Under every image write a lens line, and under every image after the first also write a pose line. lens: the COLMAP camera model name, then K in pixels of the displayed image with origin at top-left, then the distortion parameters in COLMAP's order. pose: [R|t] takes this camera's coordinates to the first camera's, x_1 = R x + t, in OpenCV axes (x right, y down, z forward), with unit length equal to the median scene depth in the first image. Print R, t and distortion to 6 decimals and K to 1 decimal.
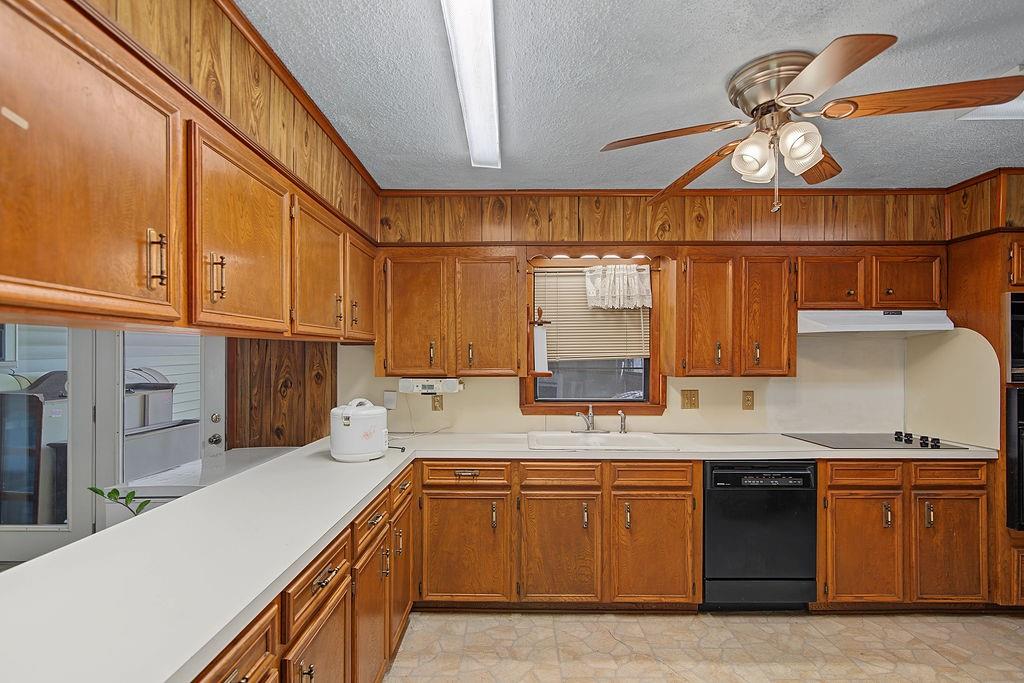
lens RADIAL K [[483.1, 0, 512.9], [0, 483.1, 353.6], [0, 0, 1]] dist [-0.001641, -0.000015]
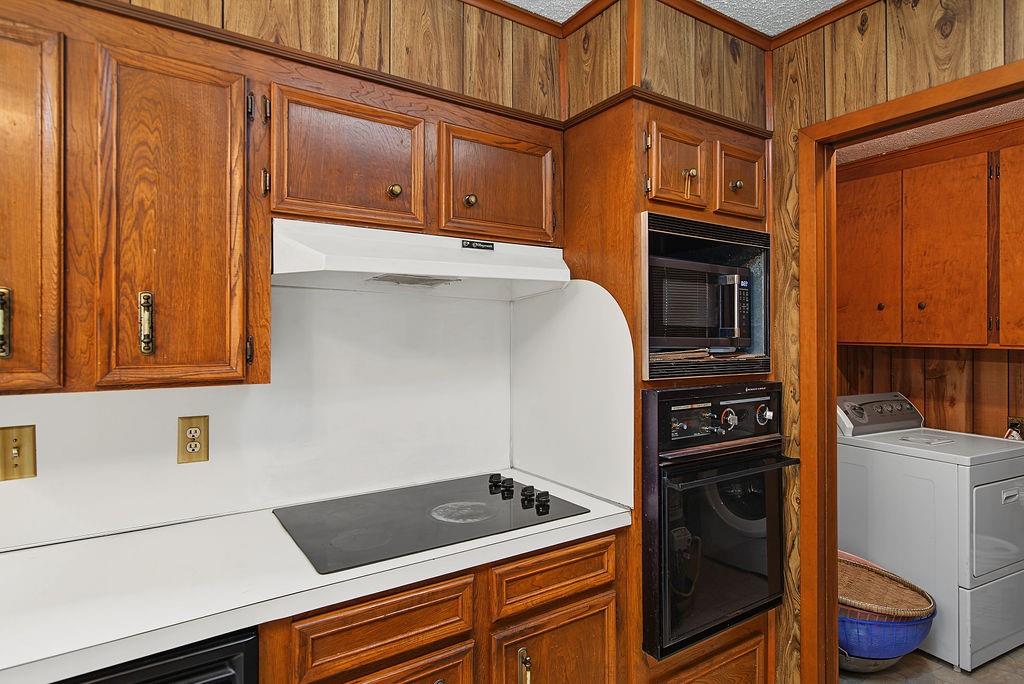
lens RADIAL K [[546.2, 0, 510.3], [0, 546.2, 335.0], [0, 0, 1]] dist [-0.000617, -0.000447]
pose [[0.834094, -0.001064, 0.551621, 0.546077], [0.001014, 0.999999, 0.000396, 0.009032], [-0.551621, 0.000229, 0.834095, 0.554049]]
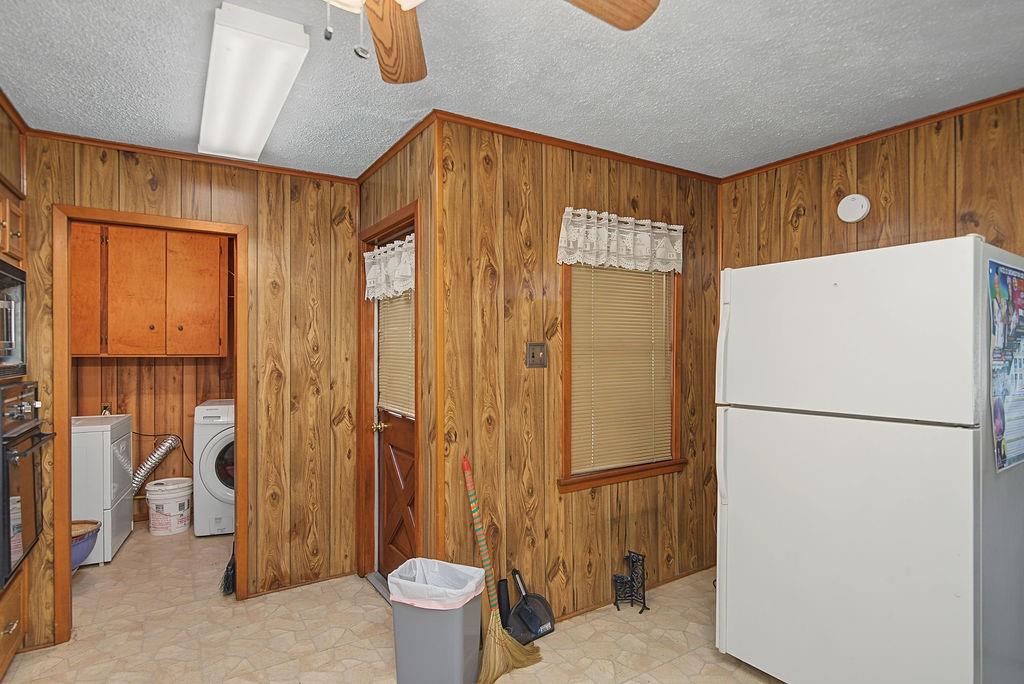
lens RADIAL K [[534.8, 0, 508.9], [0, 534.8, 345.5], [0, 0, 1]] dist [-0.002312, -0.000263]
pose [[-0.537558, 0.003629, 0.843219, -0.013465], [0.000339, 0.999992, -0.004087, 0.010877], [-0.843227, -0.001911, -0.537555, 0.746693]]
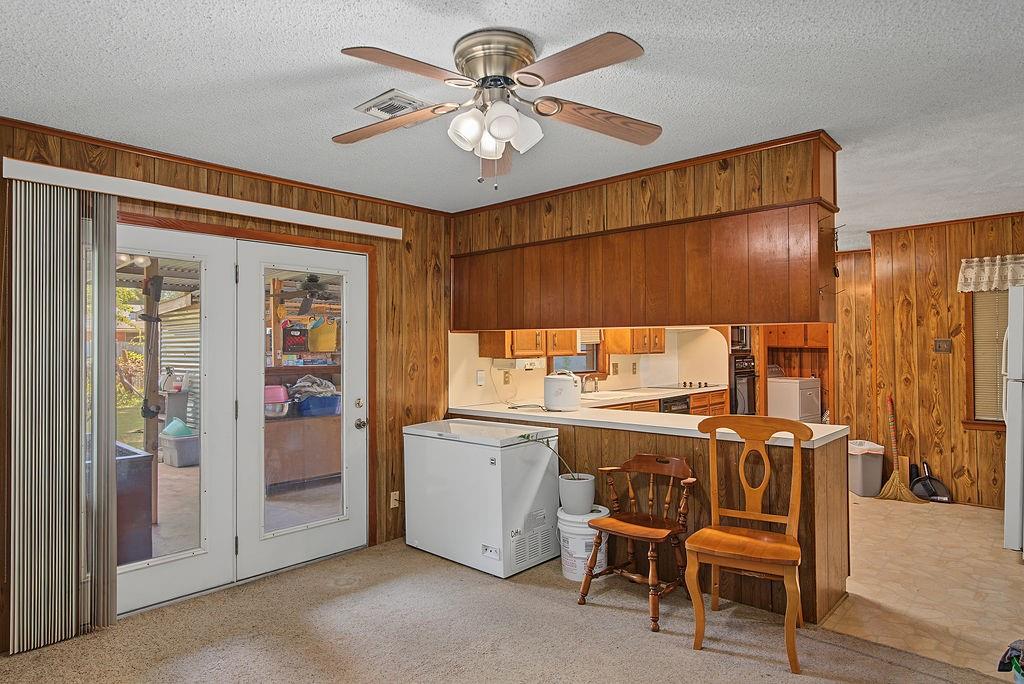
lens RADIAL K [[601.3, 0, 513.3], [0, 601.3, 337.8], [0, 0, 1]] dist [0.003438, 0.001156]
pose [[0.674348, 0.005456, 0.738393, -1.596469], [0.004044, 0.999930, -0.011081, 0.013448], [-0.738402, 0.010458, 0.674279, -0.115449]]
